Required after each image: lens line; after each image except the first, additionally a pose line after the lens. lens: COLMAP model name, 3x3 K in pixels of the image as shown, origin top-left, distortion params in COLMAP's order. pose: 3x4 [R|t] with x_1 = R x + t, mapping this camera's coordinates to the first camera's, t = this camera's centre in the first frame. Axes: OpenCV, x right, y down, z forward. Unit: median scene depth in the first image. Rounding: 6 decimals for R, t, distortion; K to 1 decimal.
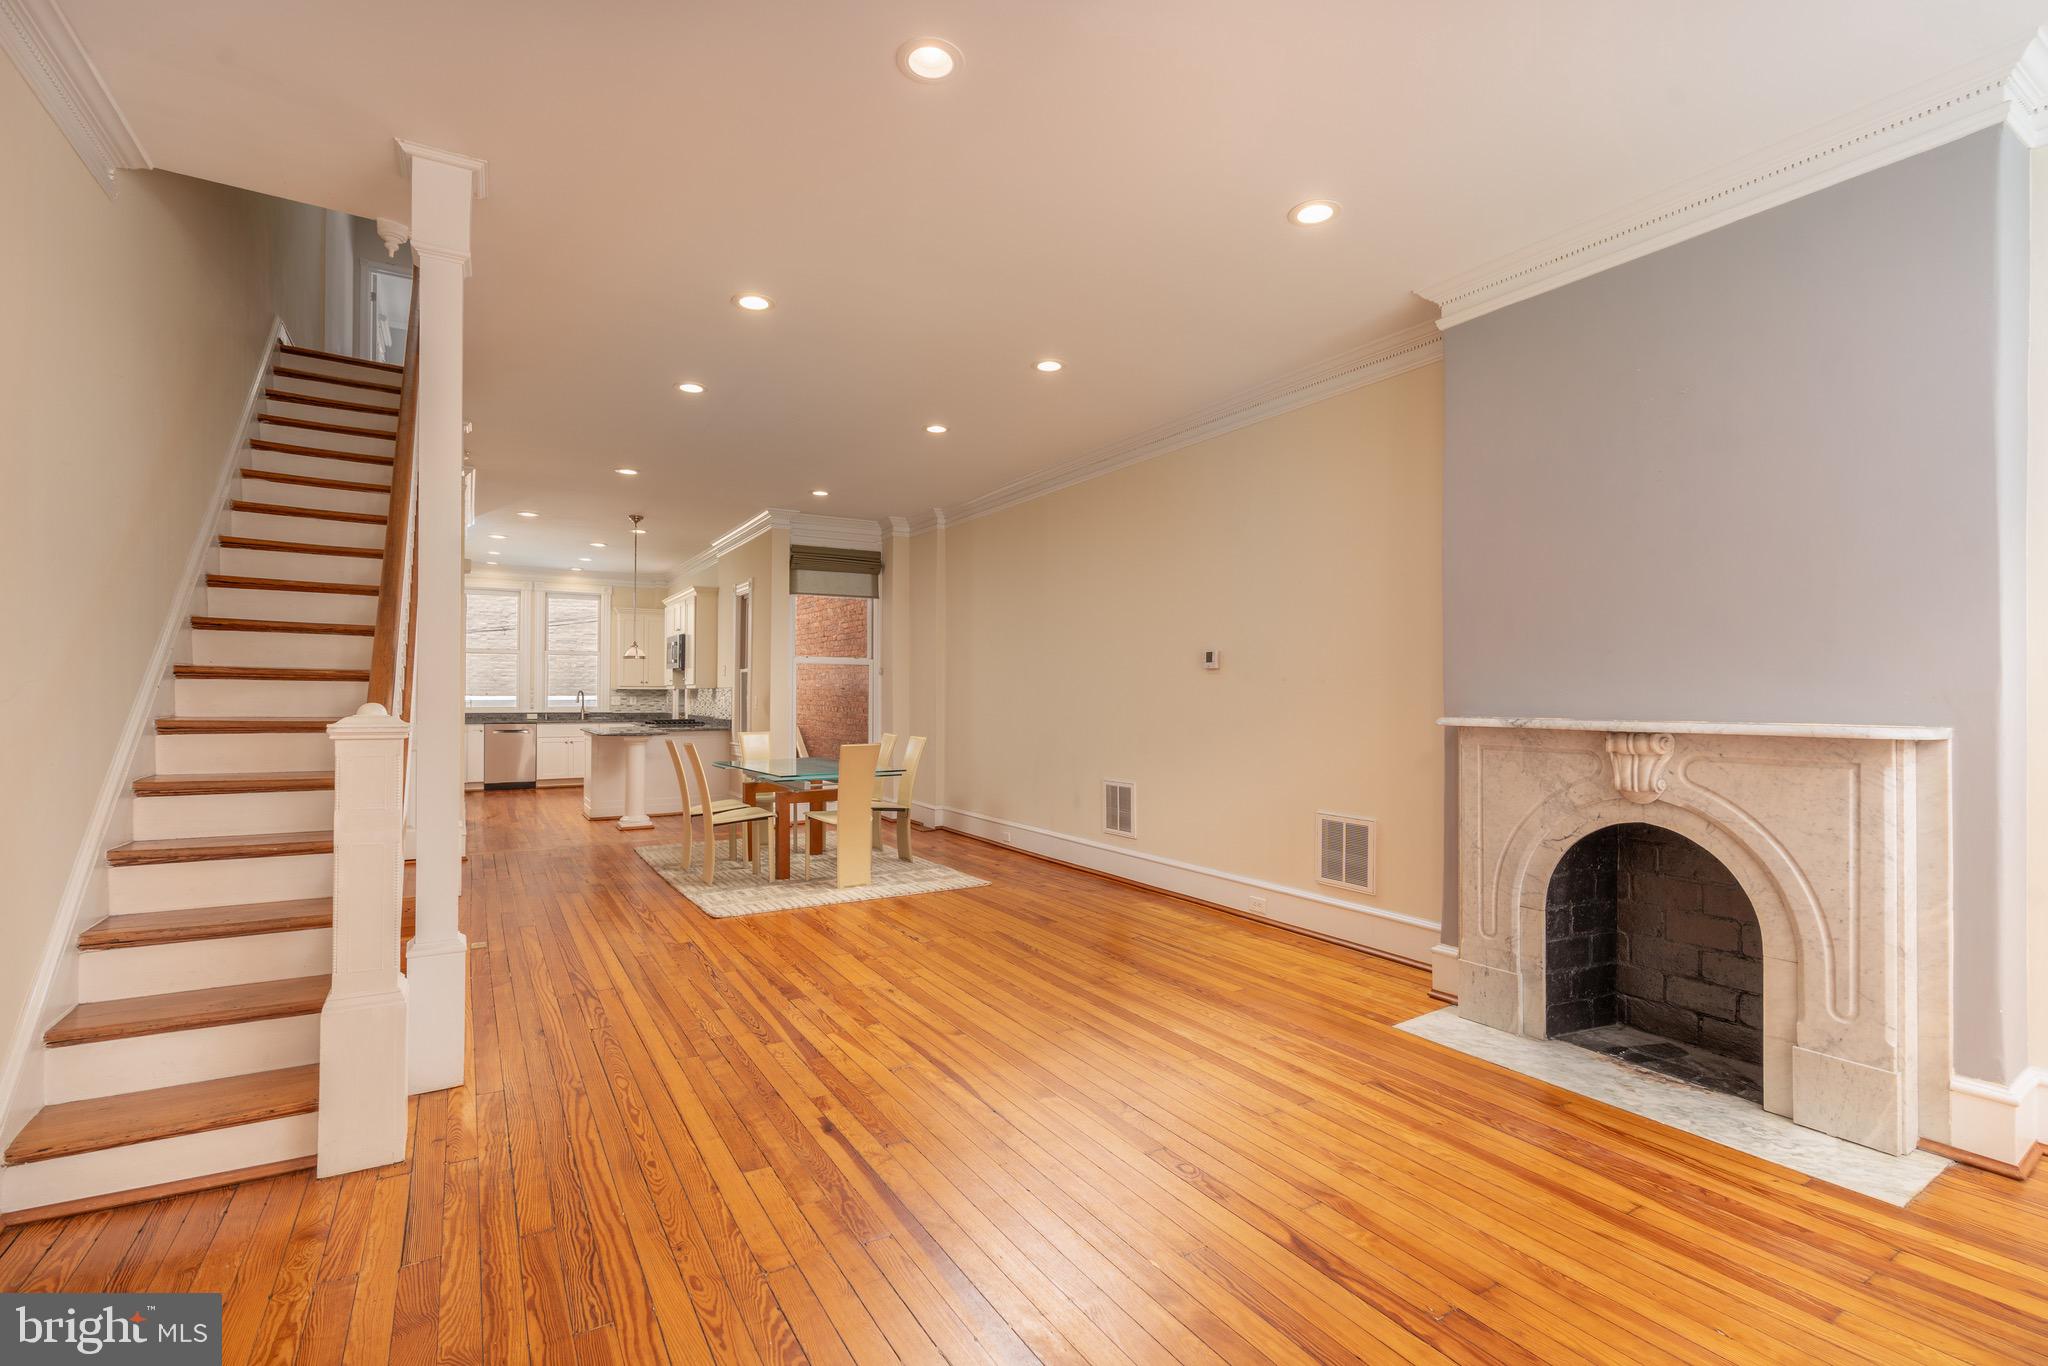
lens RADIAL K [[935.5, 0, 1018.3], [0, 935.5, 689.2], [0, 0, 1]] dist [0.001448, 0.000523]
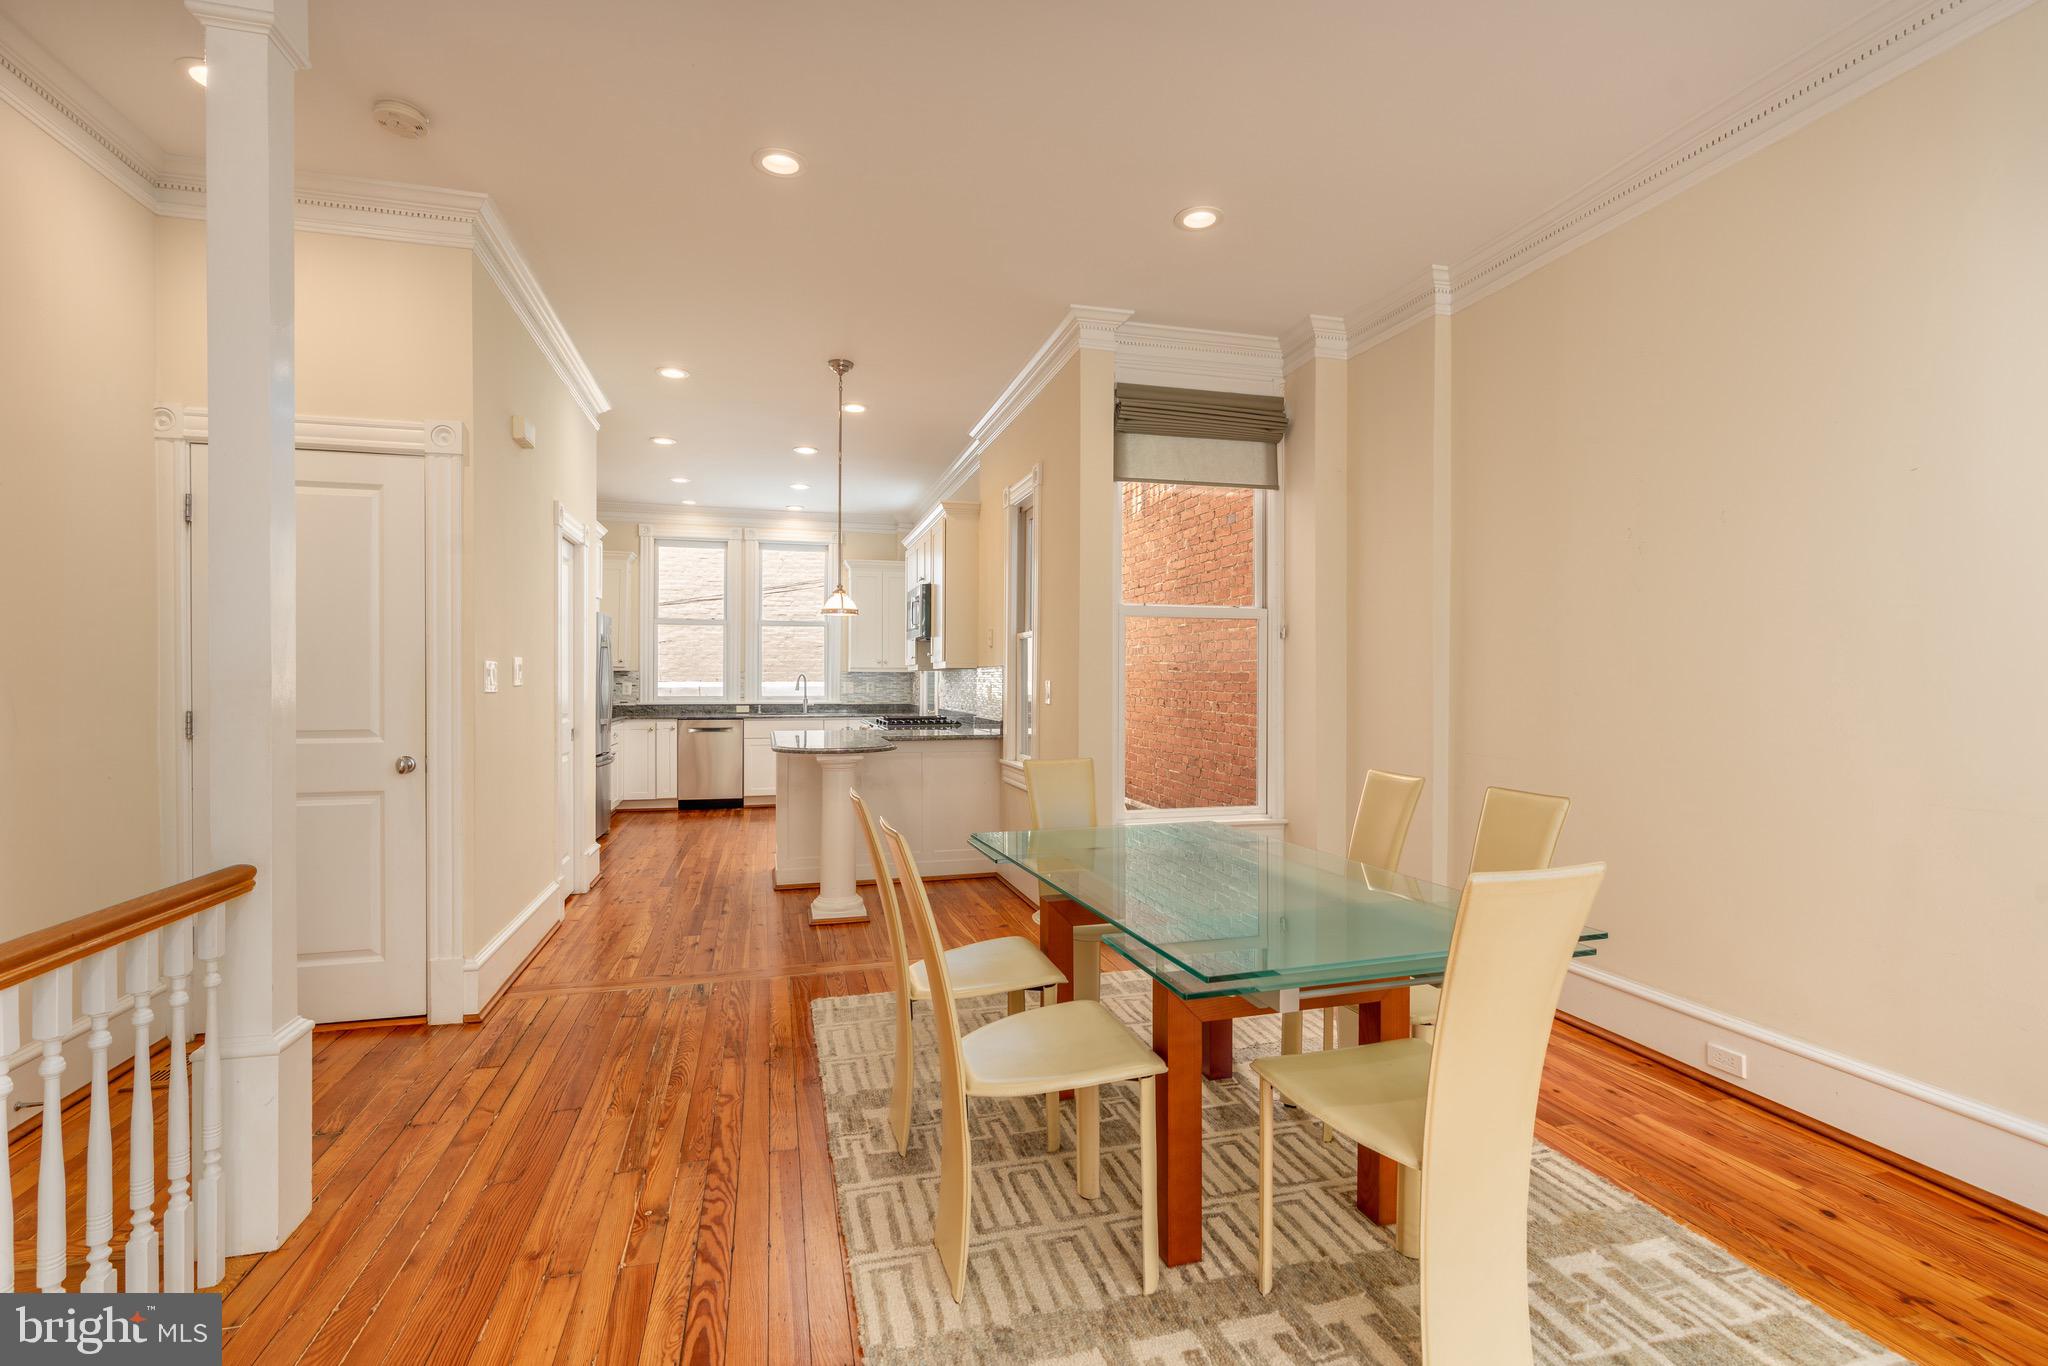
lens RADIAL K [[918.4, 0, 1024.0], [0, 918.4, 683.0], [0, 0, 1]] dist [-0.000411, 0.000059]
pose [[0.965657, -0.000661, -0.259819, -0.156062], [0.002596, 0.999971, 0.007104, 0.005067], [0.259807, -0.007535, 0.965631, 0.486439]]
